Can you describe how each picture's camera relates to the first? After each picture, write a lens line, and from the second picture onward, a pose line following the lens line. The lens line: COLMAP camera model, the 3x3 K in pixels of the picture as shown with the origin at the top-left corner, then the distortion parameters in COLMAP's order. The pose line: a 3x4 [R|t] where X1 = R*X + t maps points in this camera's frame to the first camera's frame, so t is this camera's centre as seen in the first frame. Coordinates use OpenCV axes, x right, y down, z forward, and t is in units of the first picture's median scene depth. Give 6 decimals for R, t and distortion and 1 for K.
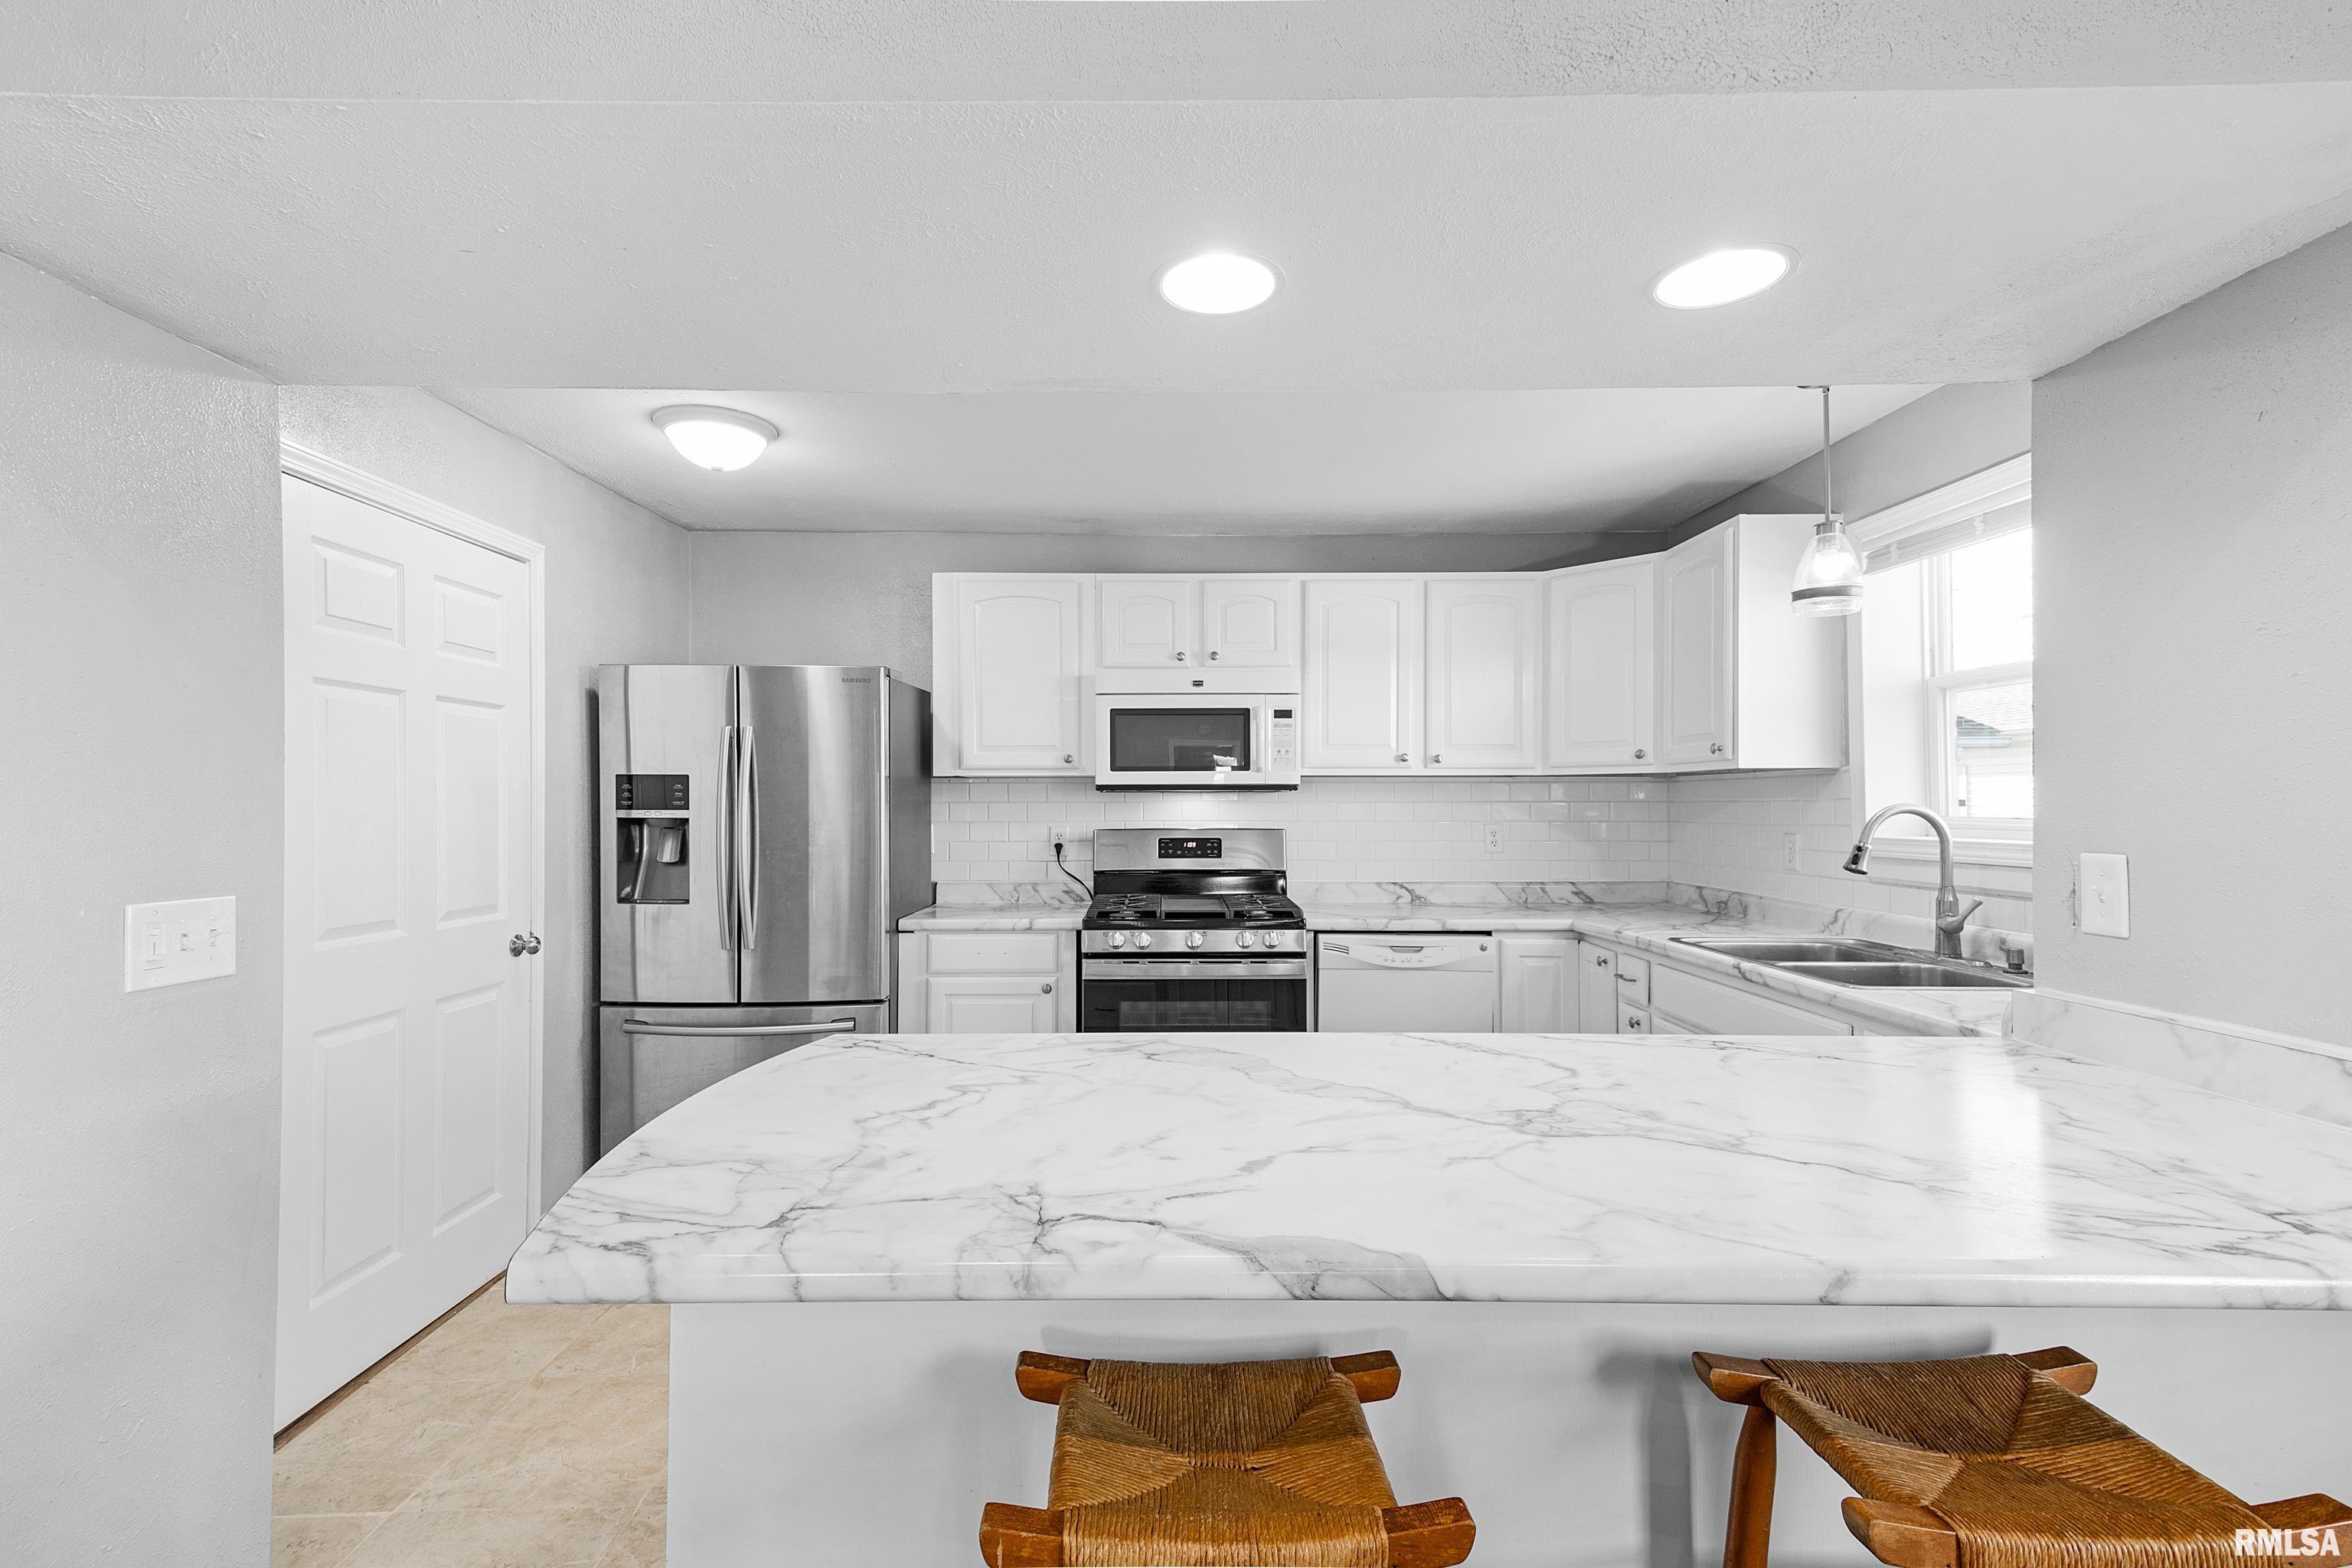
lens RADIAL K [[1058.3, 0, 1165.5], [0, 1058.3, 790.8], [0, 0, 1]] dist [0.048536, -0.000443]
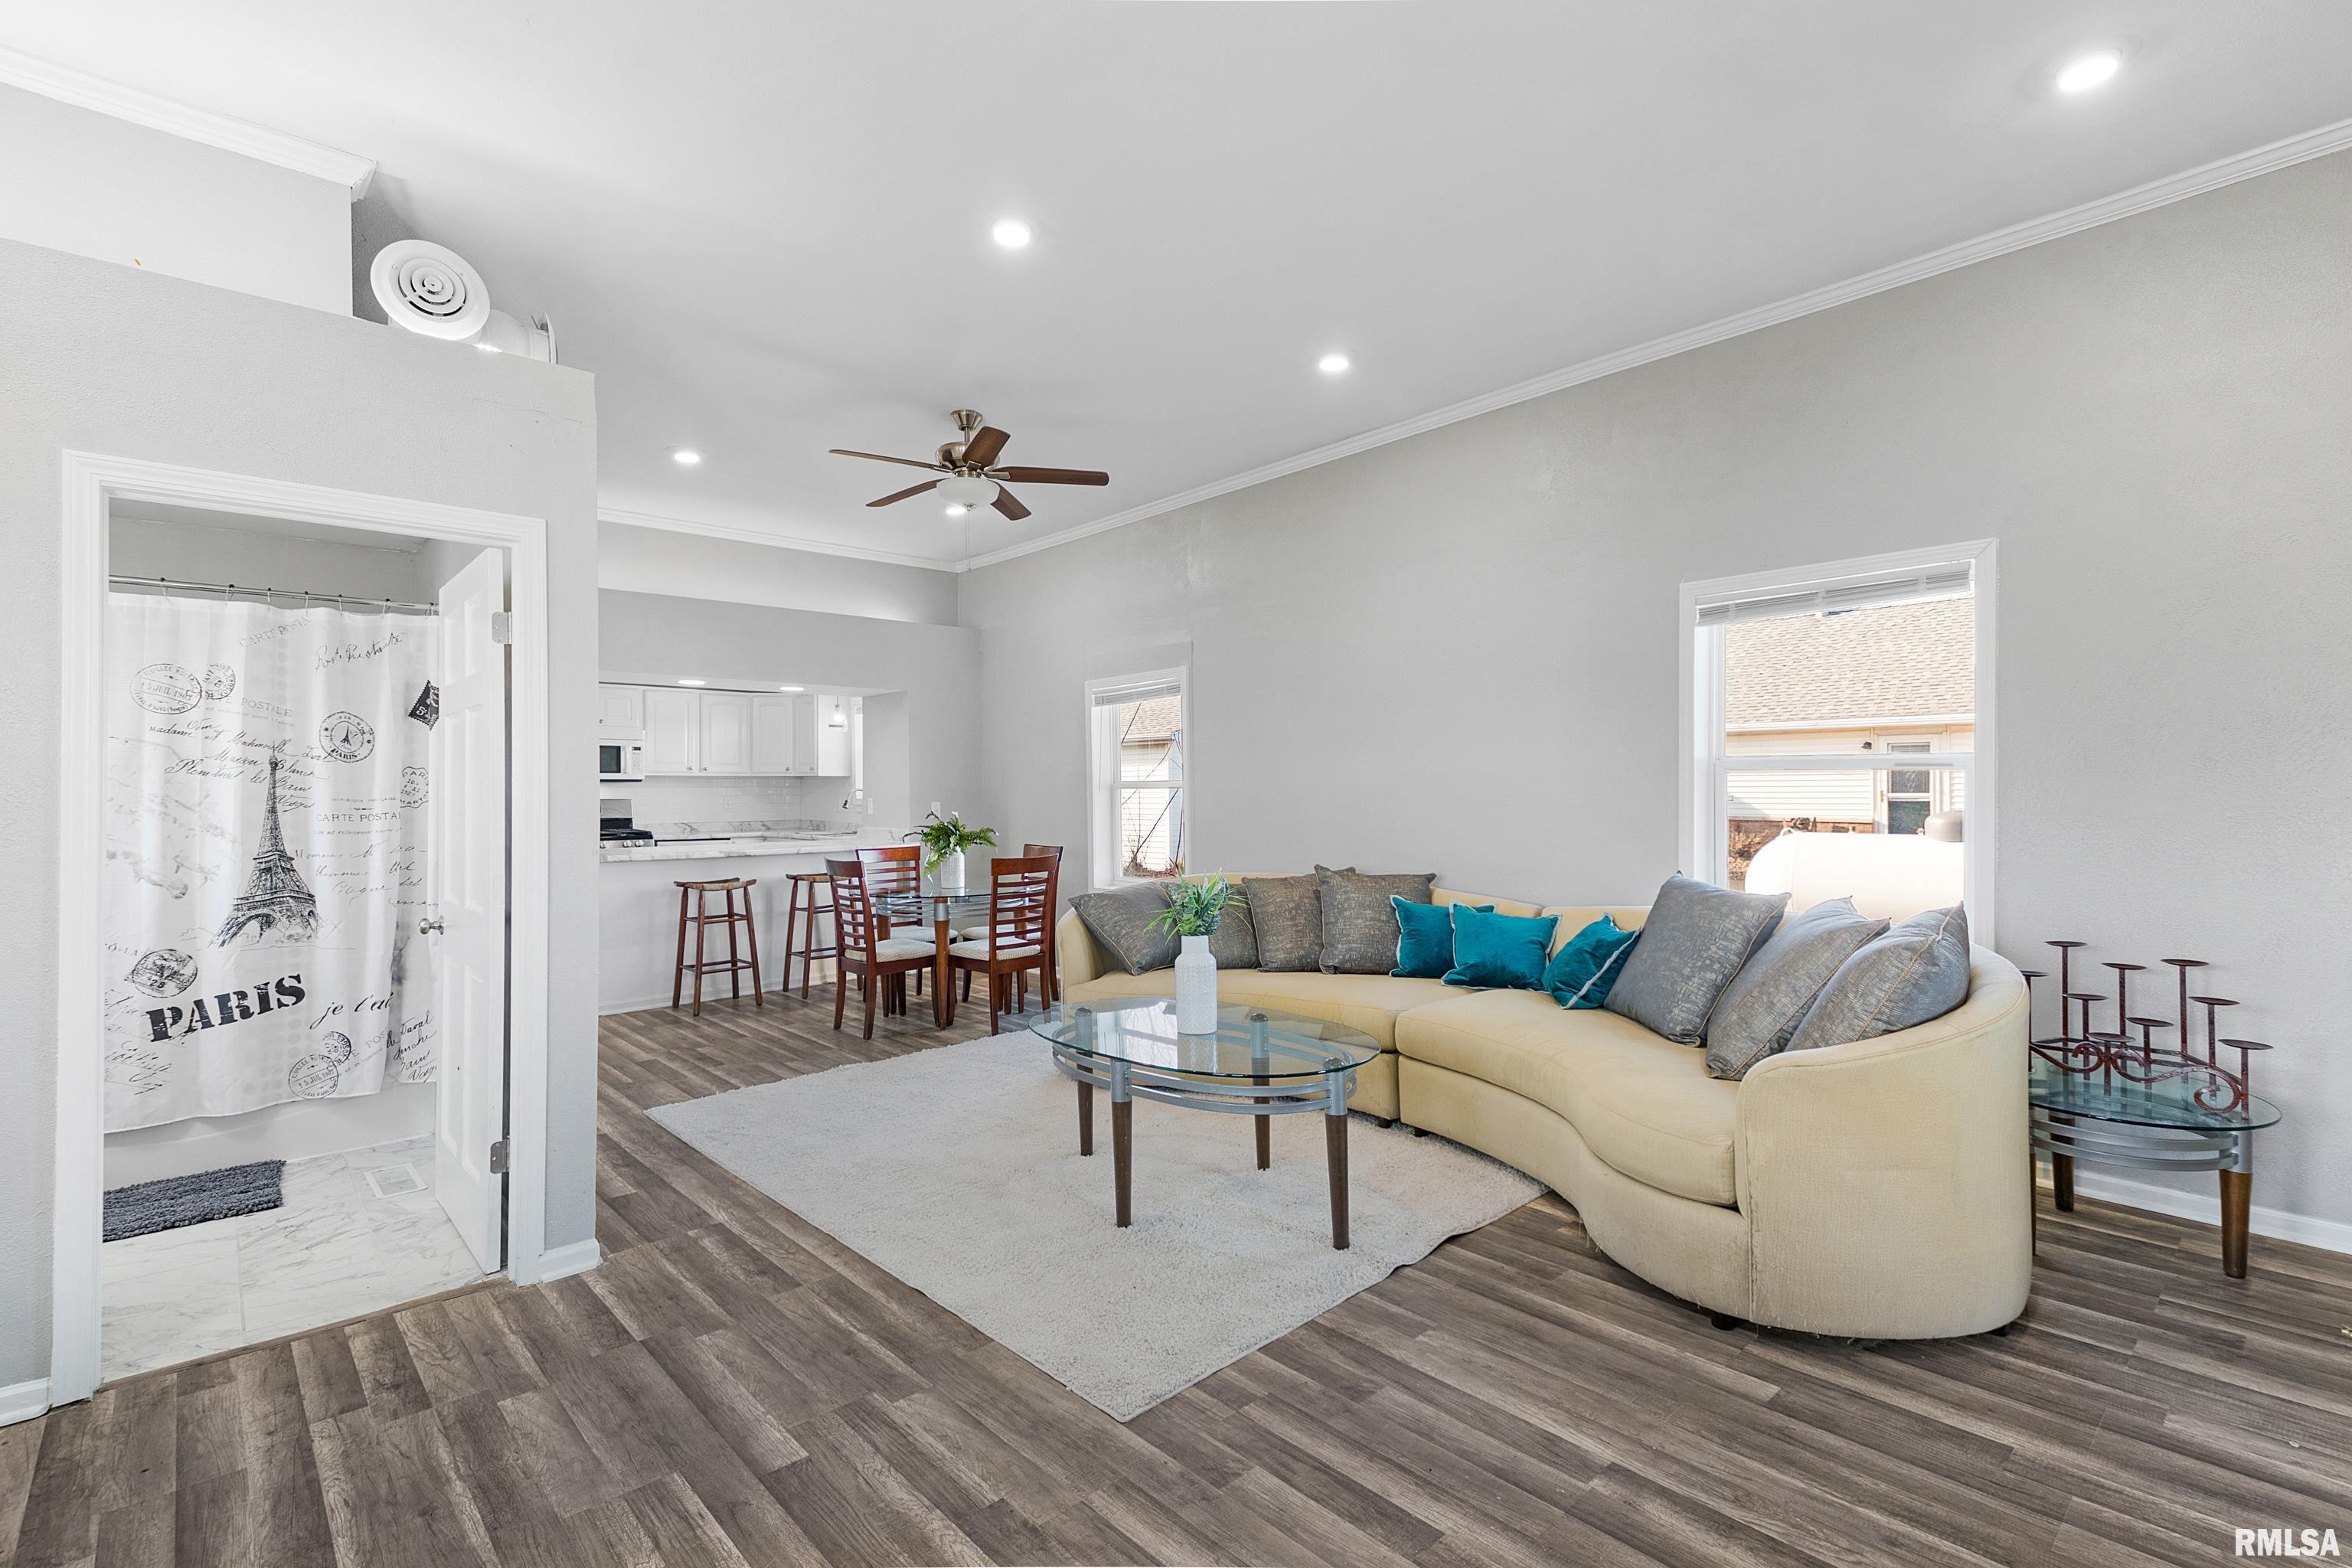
lens RADIAL K [[1112.8, 0, 1154.0], [0, 1112.8, 781.0], [0, 0, 1]] dist [0.027432, -0.000714]
pose [[0.755663, 0.000426, 0.654961, -0.665950], [-0.004881, 0.999976, 0.004981, -0.022322], [-0.654943, -0.006961, 0.755646, -1.645199]]
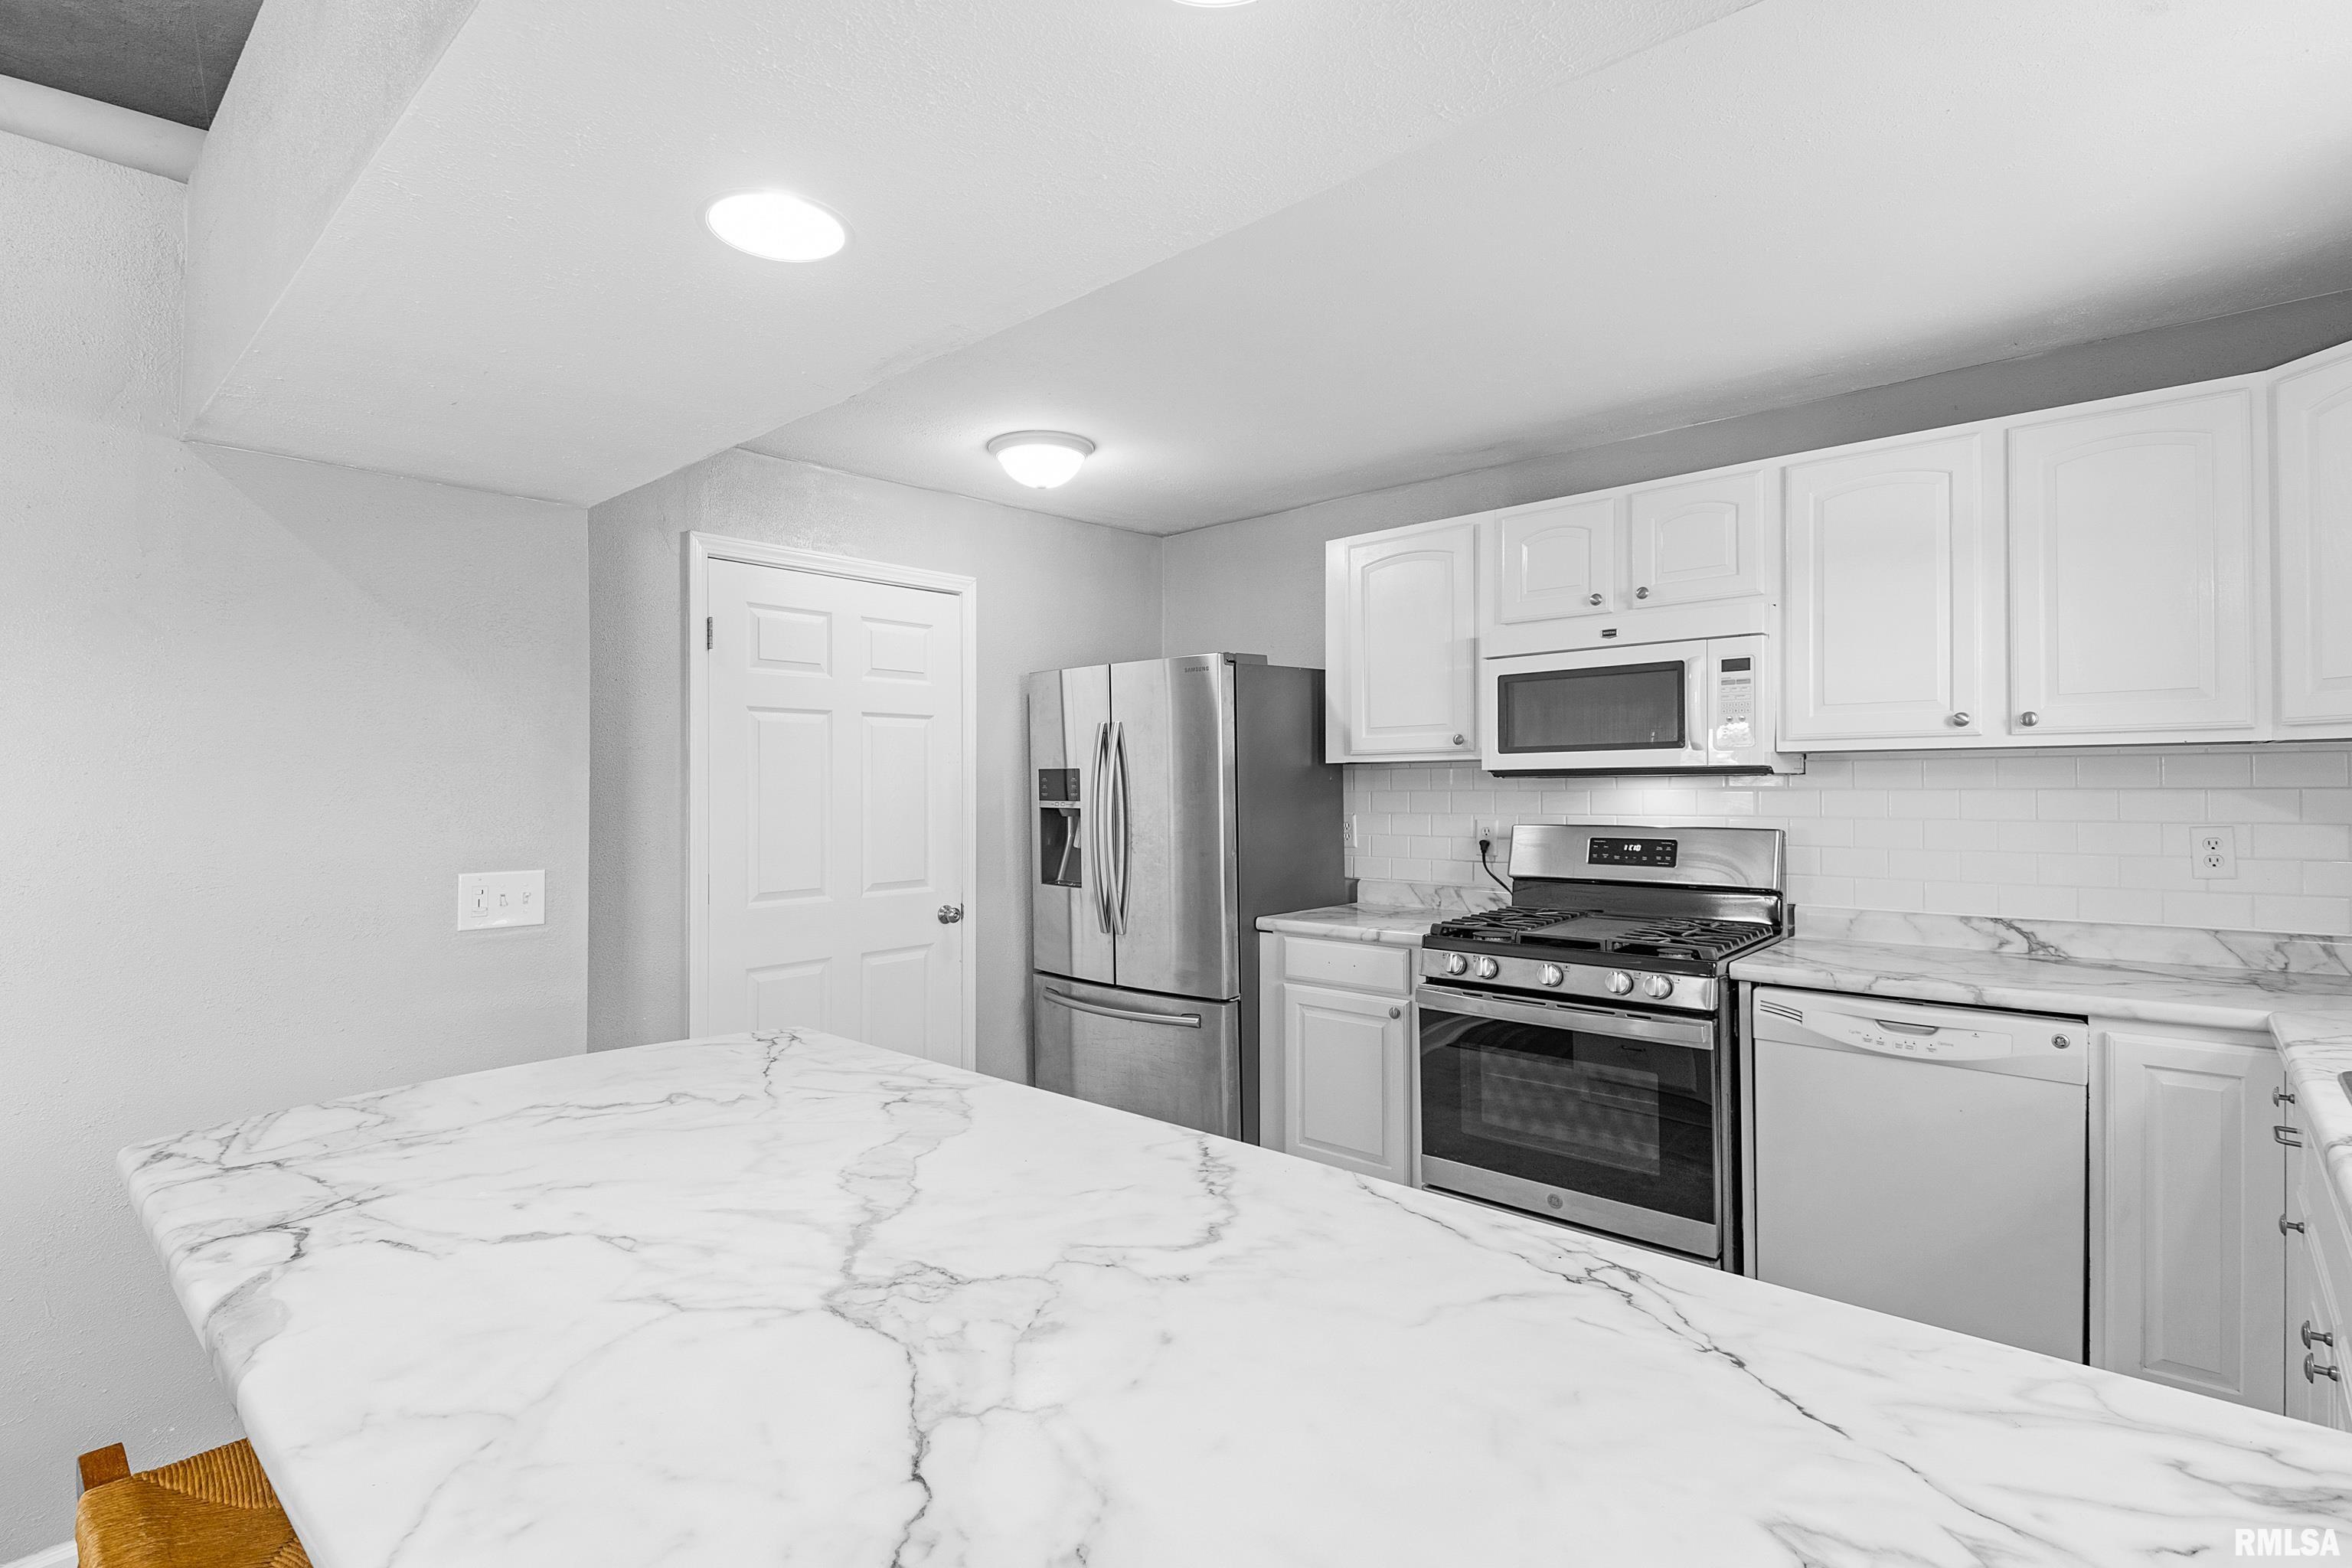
lens RADIAL K [[1112.5, 0, 1157.1], [0, 1112.5, 774.5], [0, 0, 1]] dist [0.052358, -0.046717]
pose [[0.736744, -0.011938, -0.676066, 0.353875], [0.017000, 0.999855, 0.000870, -0.008271], [0.675958, -0.012134, 0.736840, 0.211635]]
